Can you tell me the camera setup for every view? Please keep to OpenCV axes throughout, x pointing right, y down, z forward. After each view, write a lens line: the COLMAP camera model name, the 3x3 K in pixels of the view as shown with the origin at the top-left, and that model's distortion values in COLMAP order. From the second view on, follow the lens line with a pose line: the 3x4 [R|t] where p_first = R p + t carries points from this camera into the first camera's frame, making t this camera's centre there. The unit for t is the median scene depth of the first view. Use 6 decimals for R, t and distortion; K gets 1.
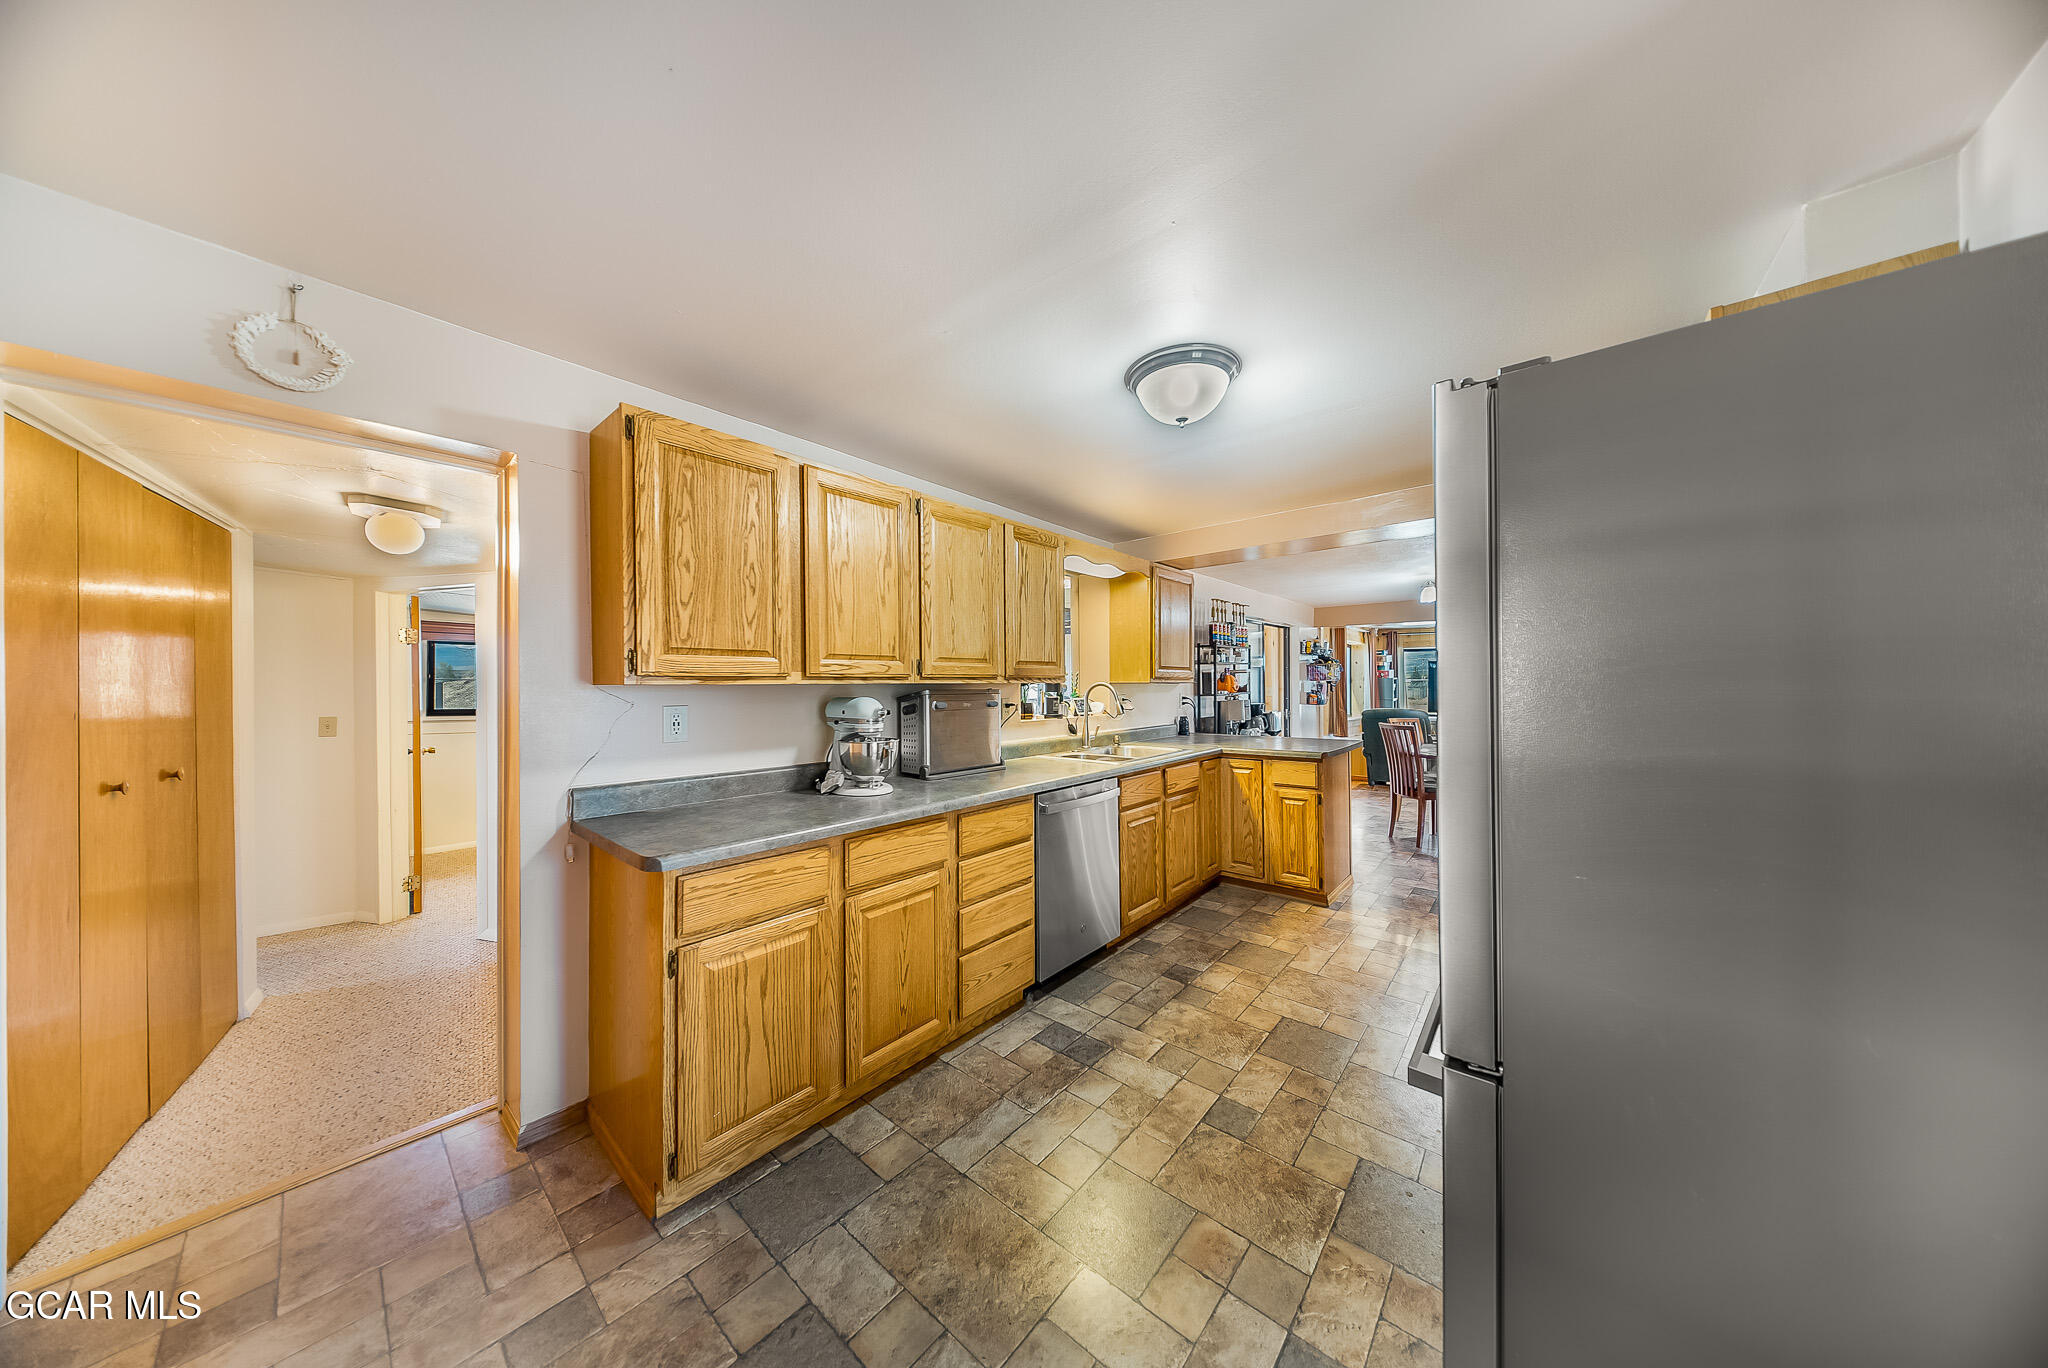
lens RADIAL K [[607.8, 0, 1024.4], [0, 607.8, 688.4], [0, 0, 1]] dist [-0.005005, -0.000053]
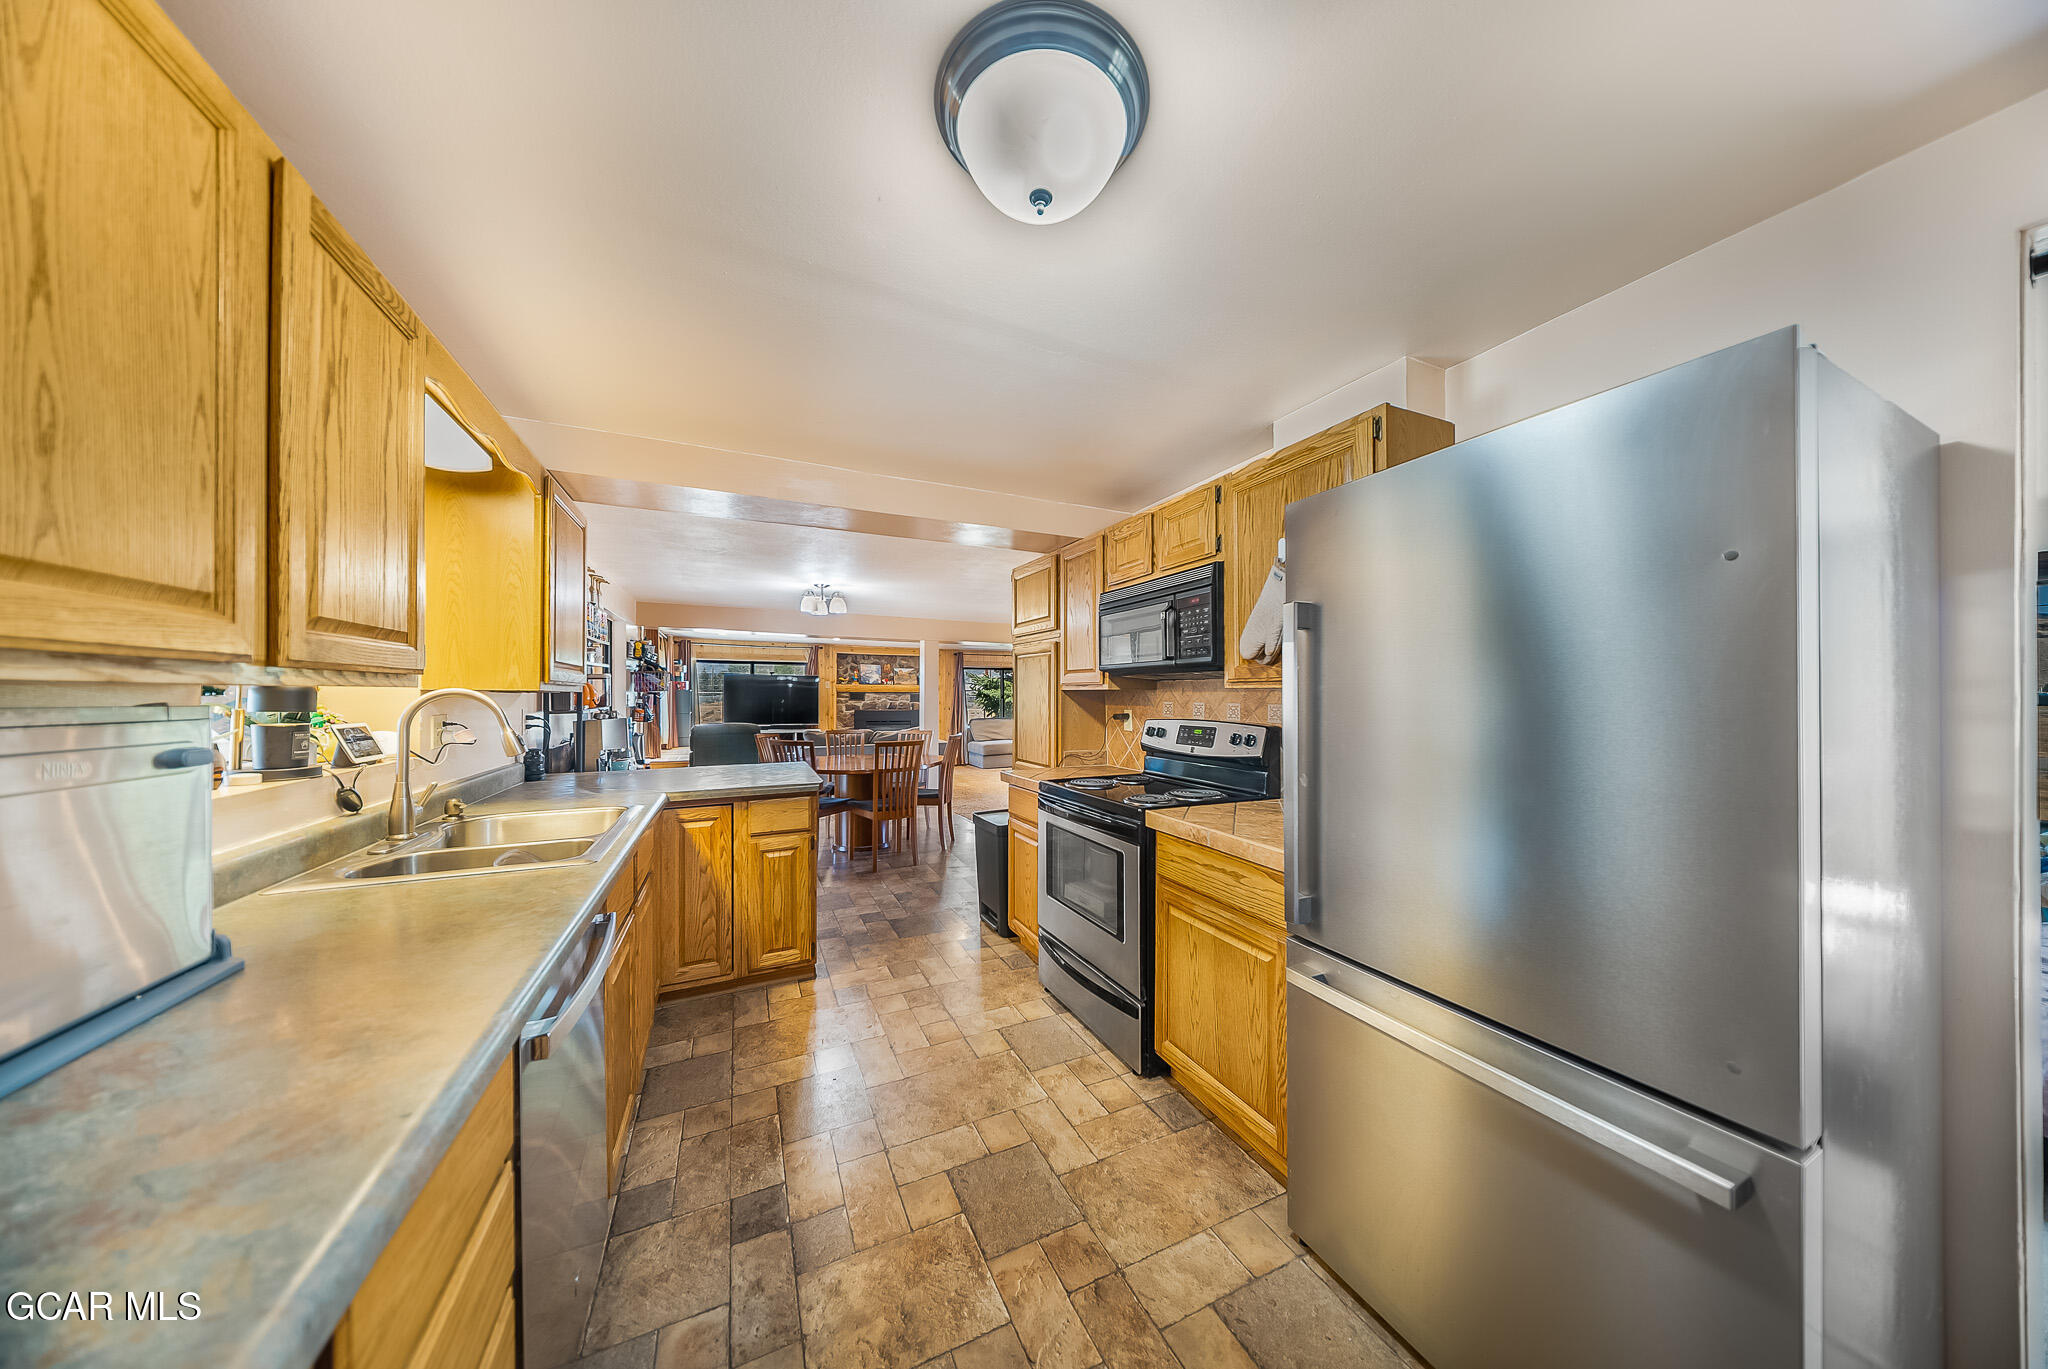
lens RADIAL K [[616.5, 0, 1020.7], [0, 616.5, 696.6], [0, 0, 1]] dist [-0.000645, -0.000075]
pose [[0.407580, 0.002589, 0.913166, -0.120608], [0.004928, 0.999975, -0.005035, 0.000173], [-0.913156, 0.006552, 0.407557, 0.407932]]
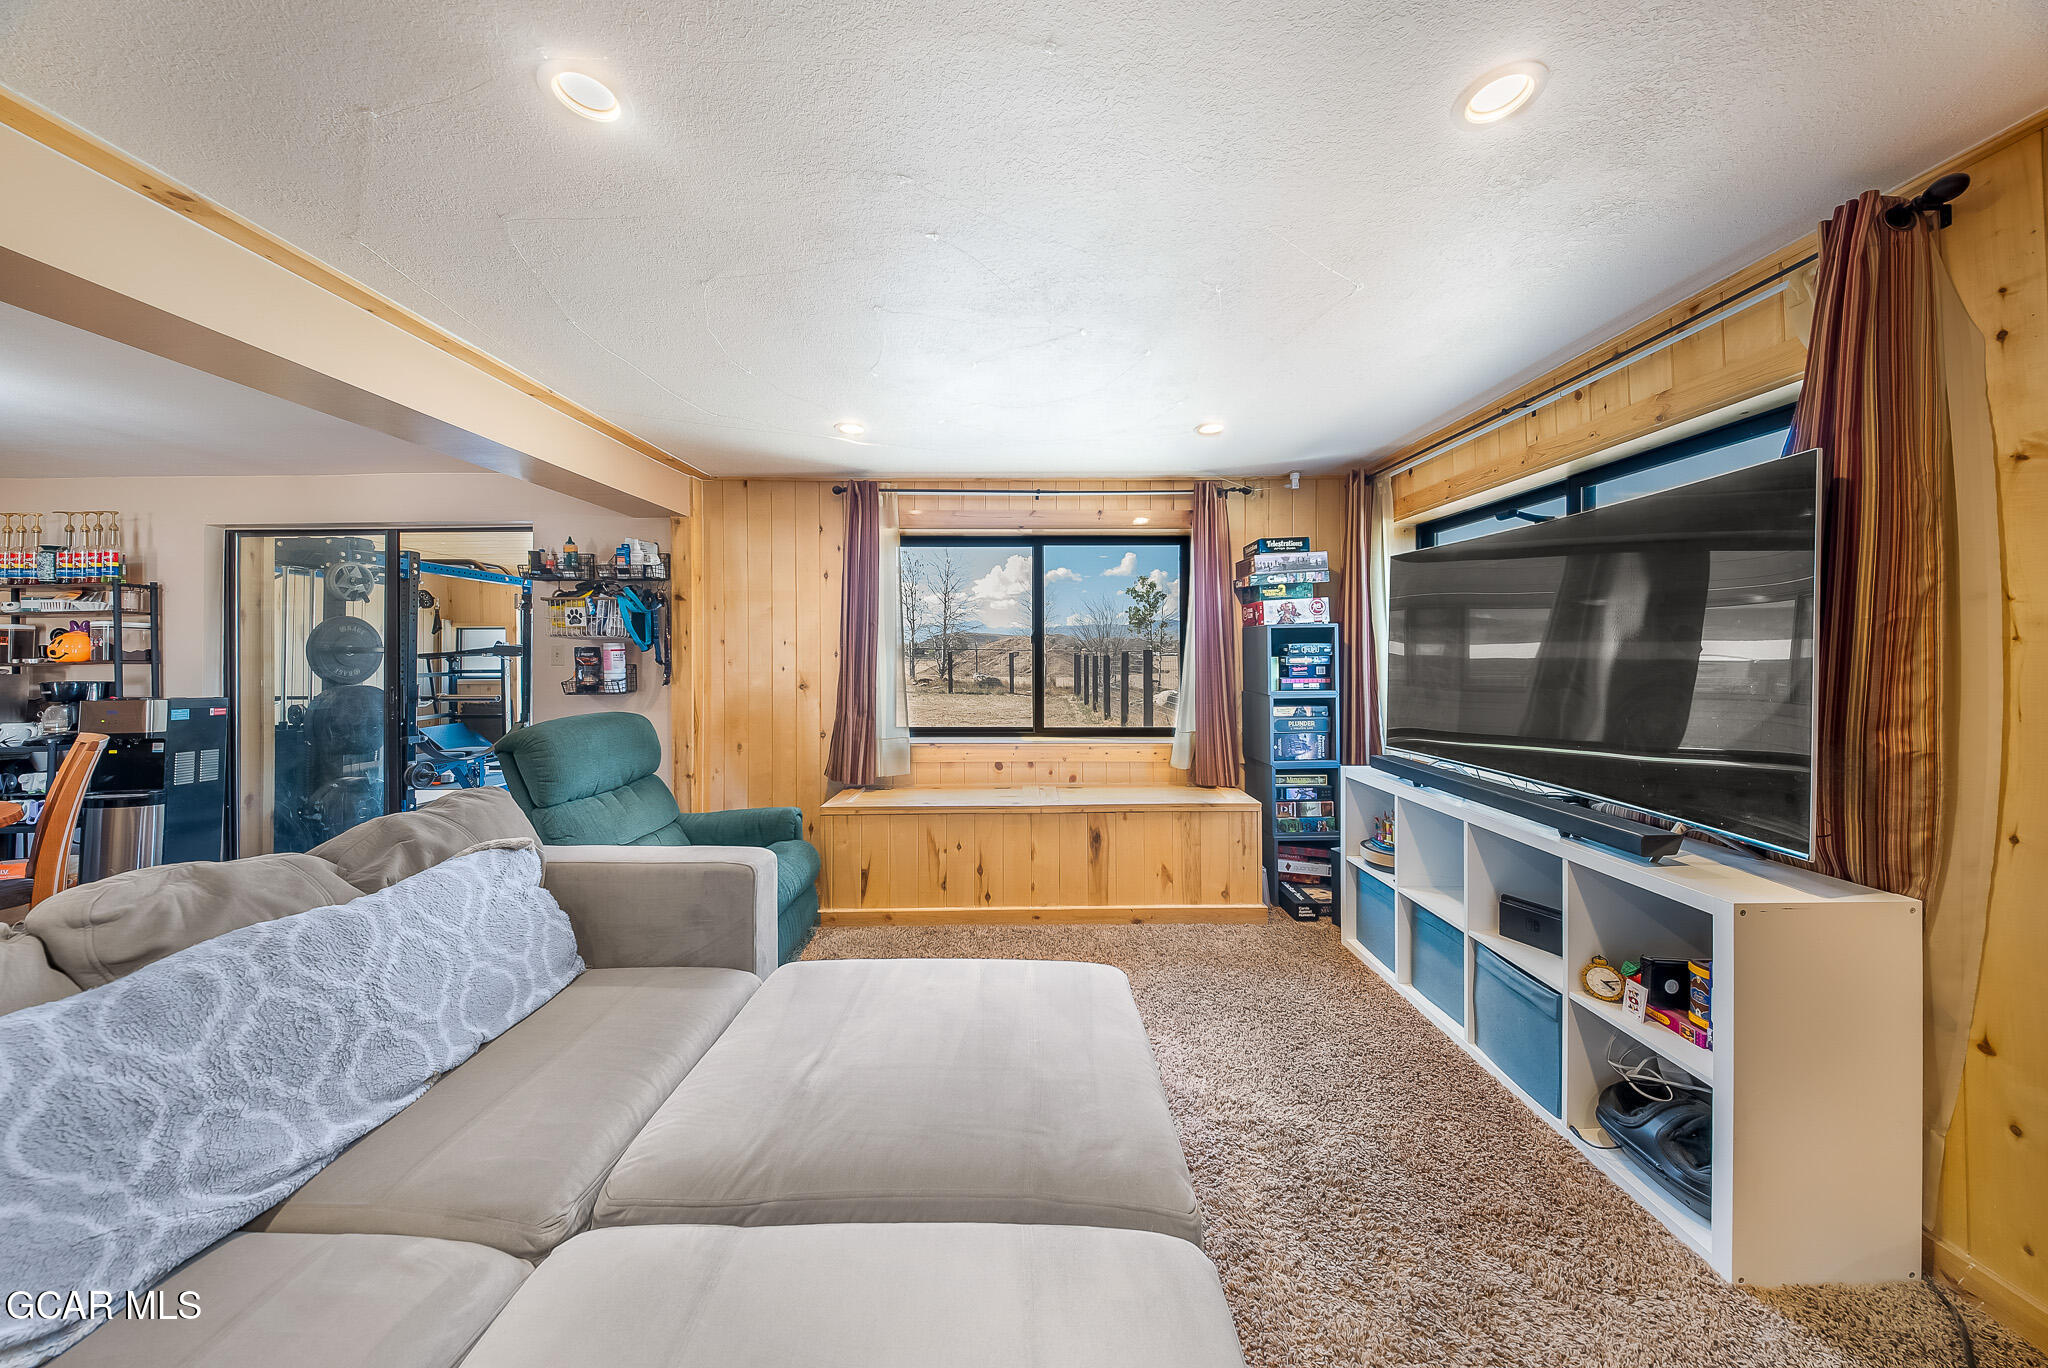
lens RADIAL K [[628.6, 0, 1026.6], [0, 628.6, 650.8], [0, 0, 1]] dist [0.008947, -0.003323]
pose [[0.664537, -0.006473, -0.747228, 1.988163], [-0.002578, 0.999937, -0.010955, -0.000945], [0.747251, 0.009207, 0.664478, 1.811734]]
